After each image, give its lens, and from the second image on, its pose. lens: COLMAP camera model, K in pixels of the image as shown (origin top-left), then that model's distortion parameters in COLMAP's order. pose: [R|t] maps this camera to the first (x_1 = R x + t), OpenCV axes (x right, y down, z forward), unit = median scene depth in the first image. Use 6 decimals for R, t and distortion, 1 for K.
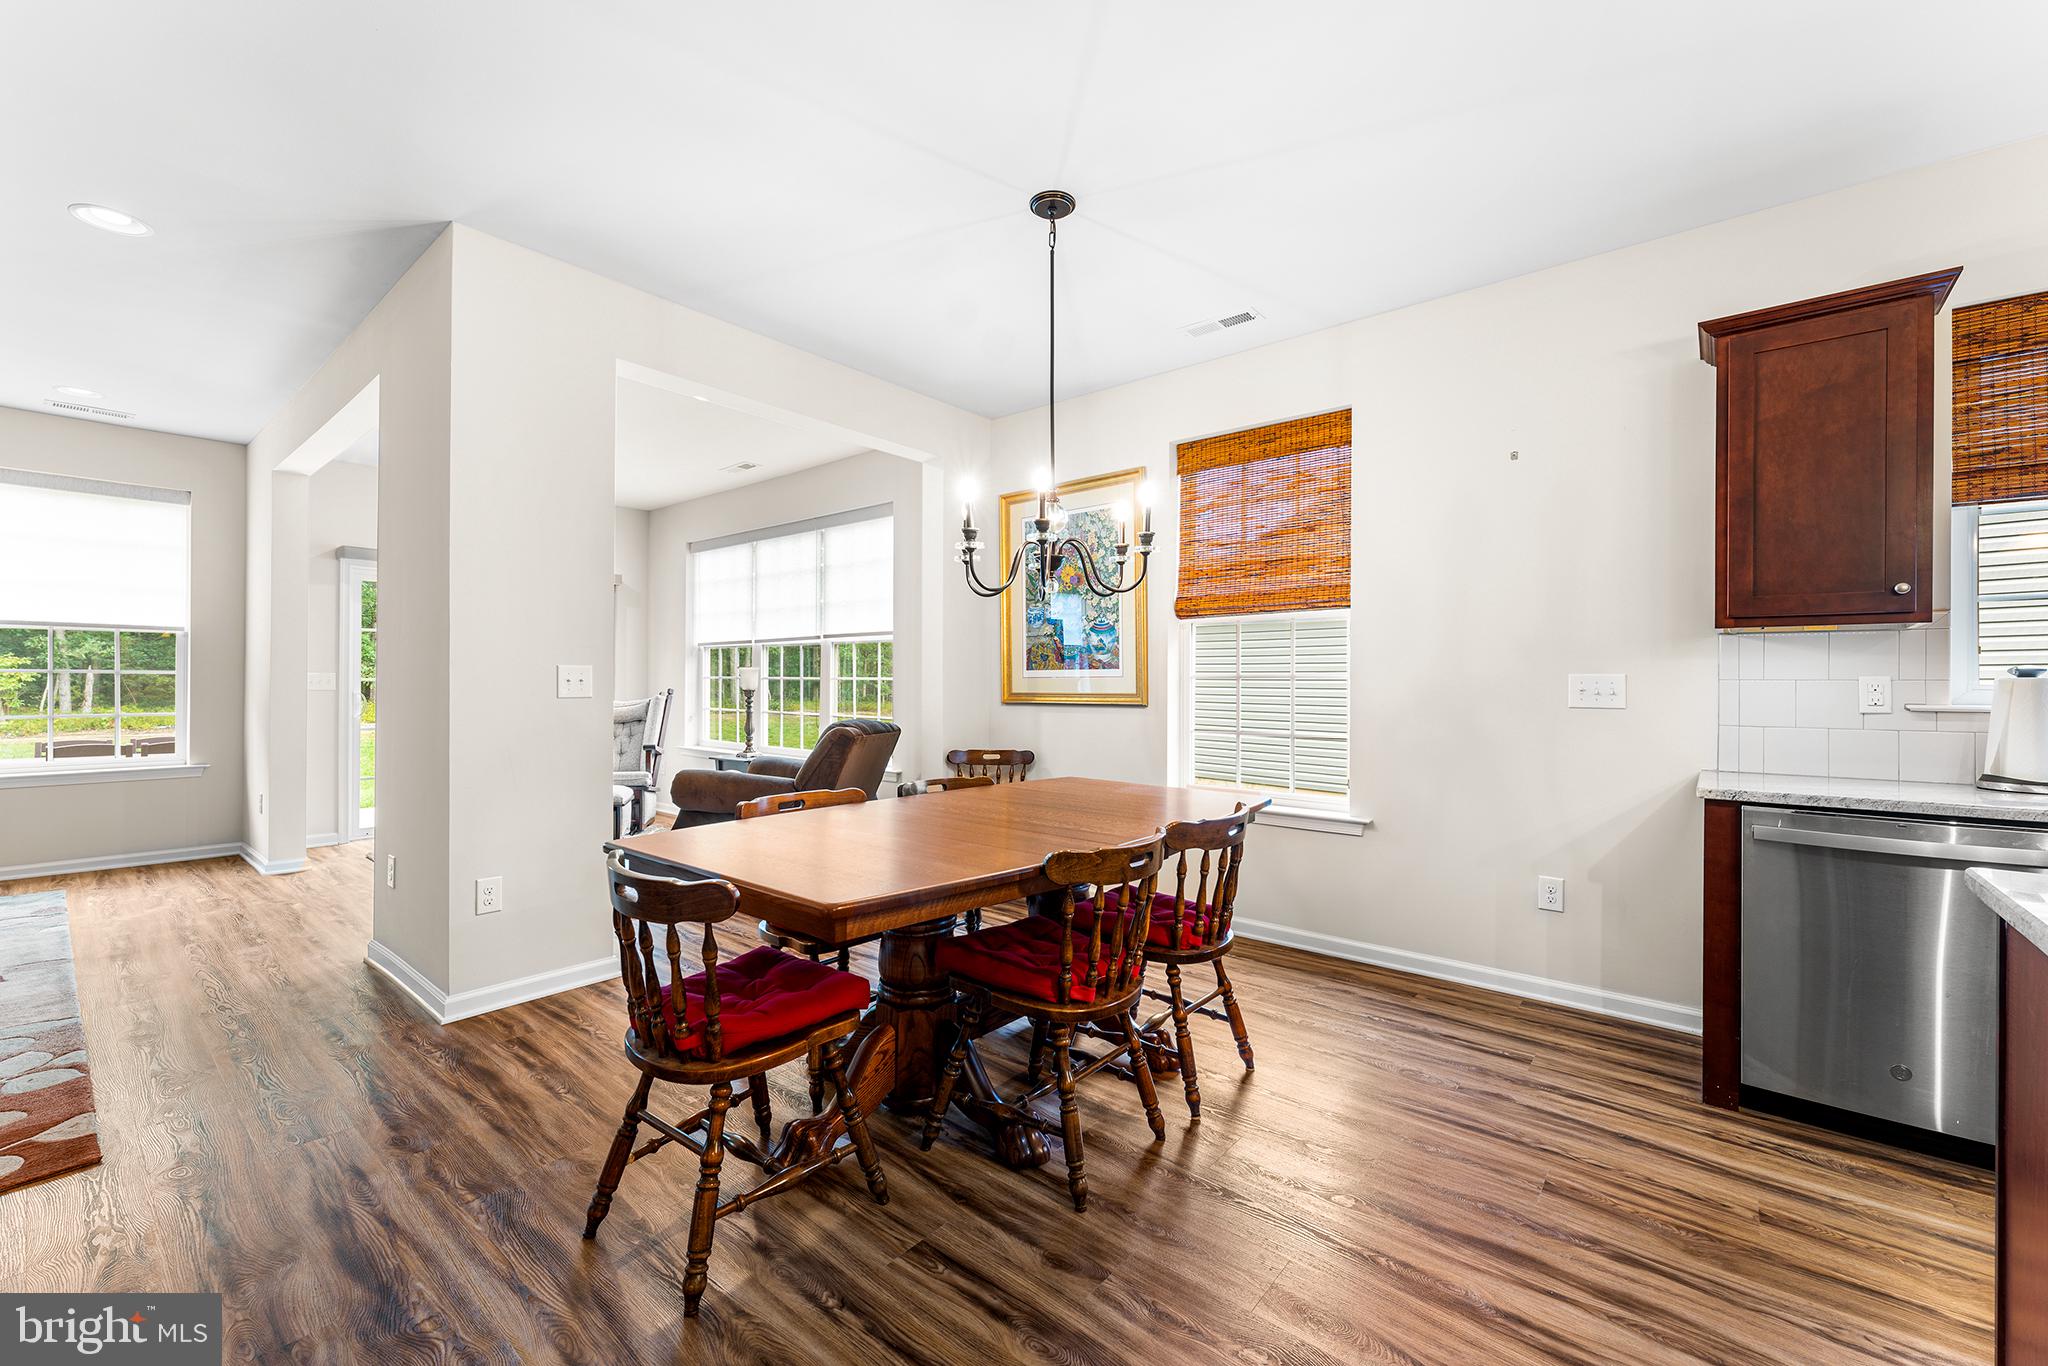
lens RADIAL K [[825.3, 0, 1014.9], [0, 825.3, 679.3], [0, 0, 1]] dist [0.000634, -0.000245]
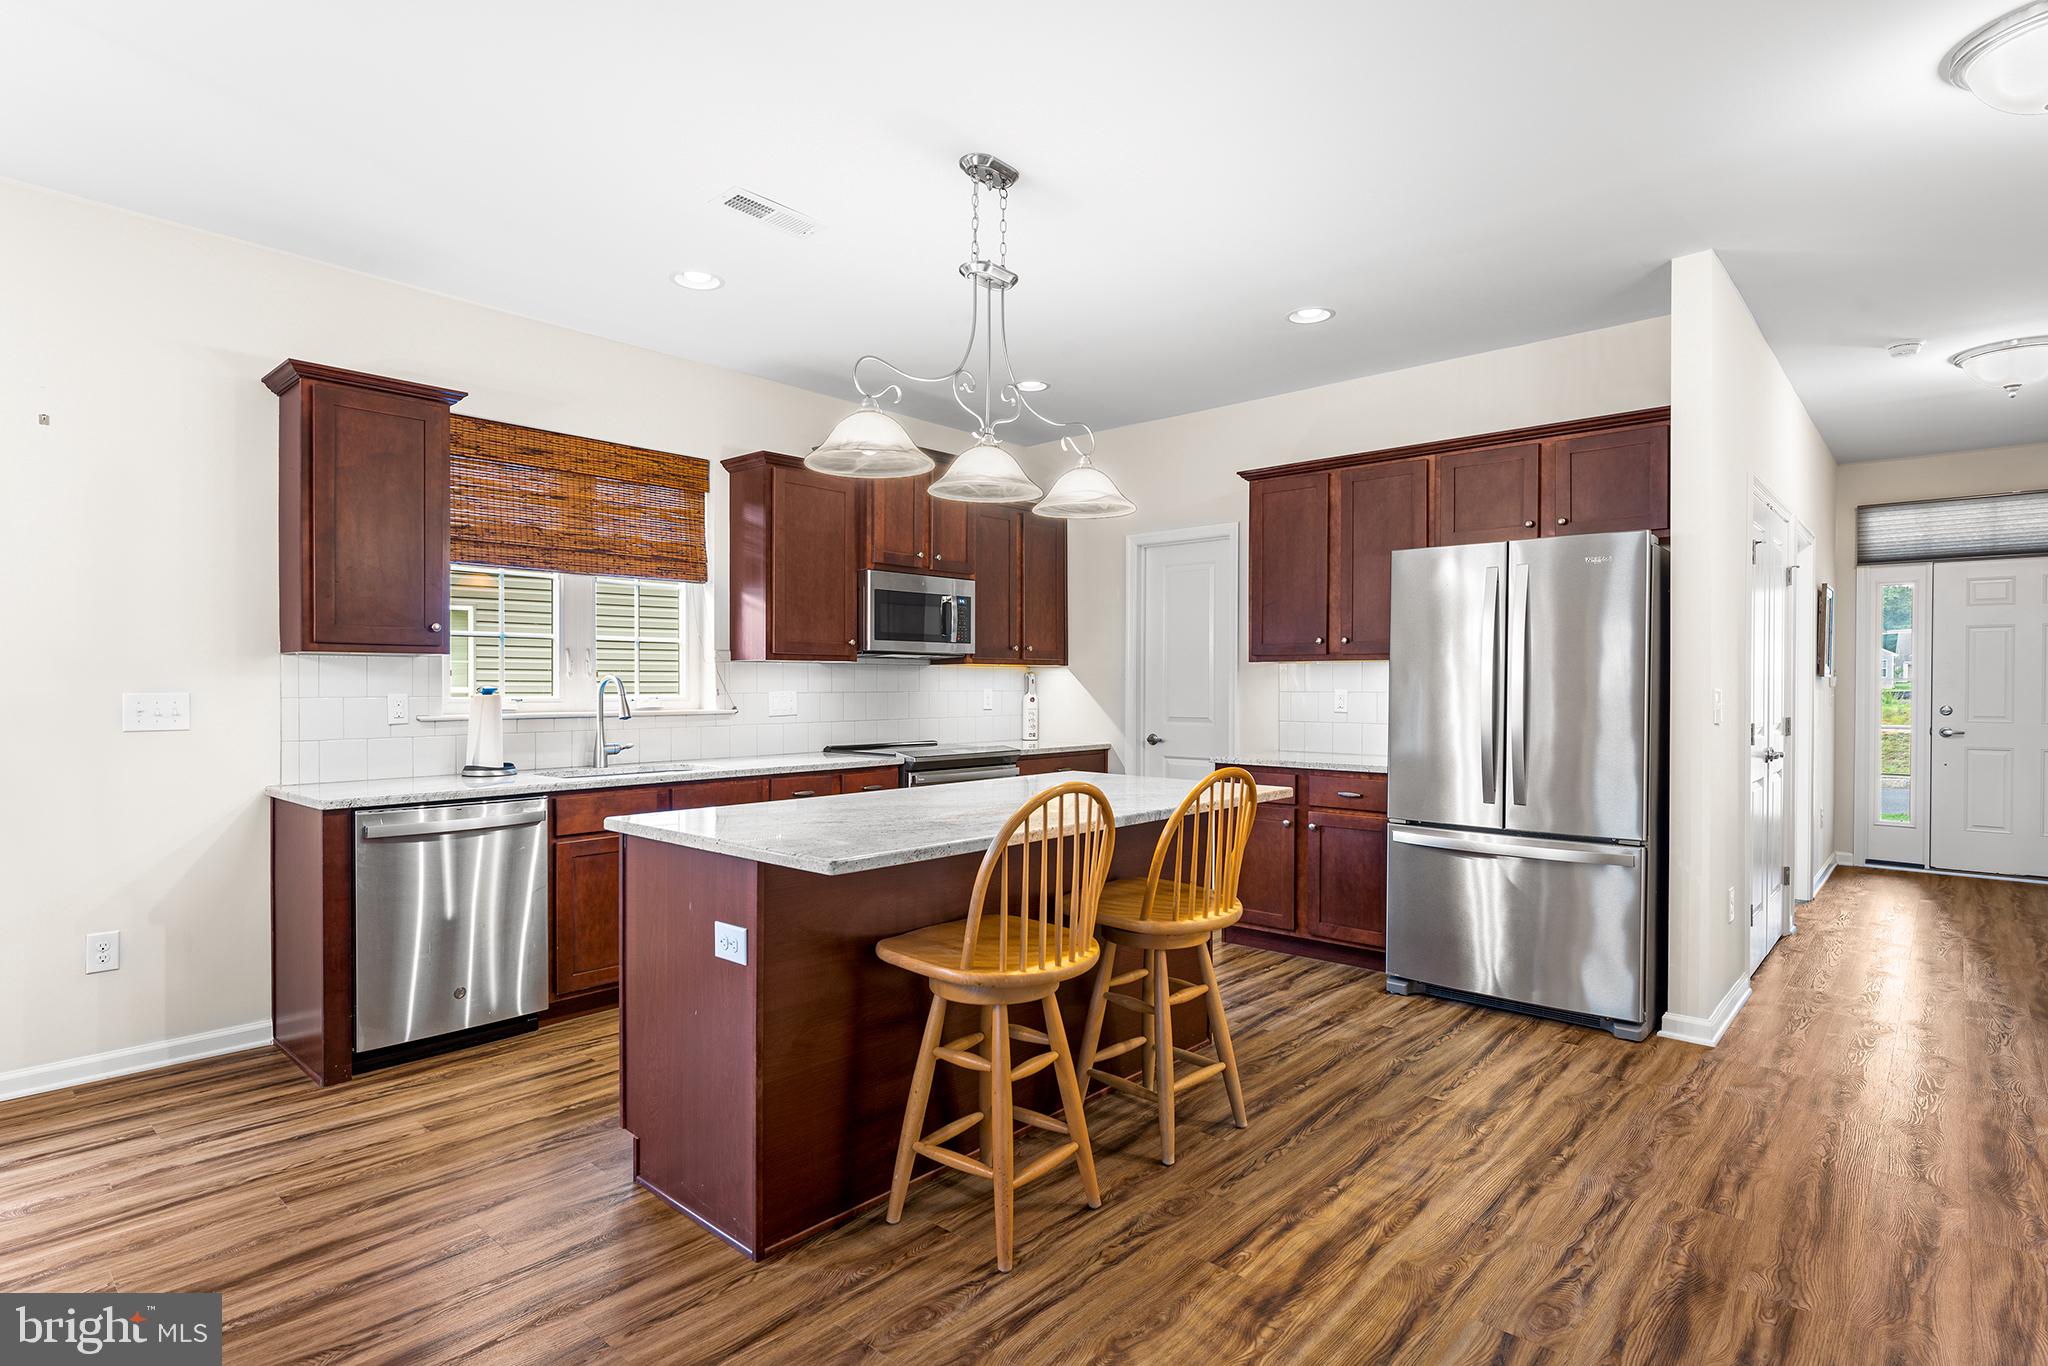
lens RADIAL K [[1049.1, 0, 1015.6], [0, 1049.1, 693.2], [0, 0, 1]] dist [0.009644, -0.002162]
pose [[0.032489, -0.017616, 0.999317, -0.446731], [-0.005431, 0.999827, 0.017802, -0.033911], [-0.999457, -0.006006, 0.032387, 0.033070]]
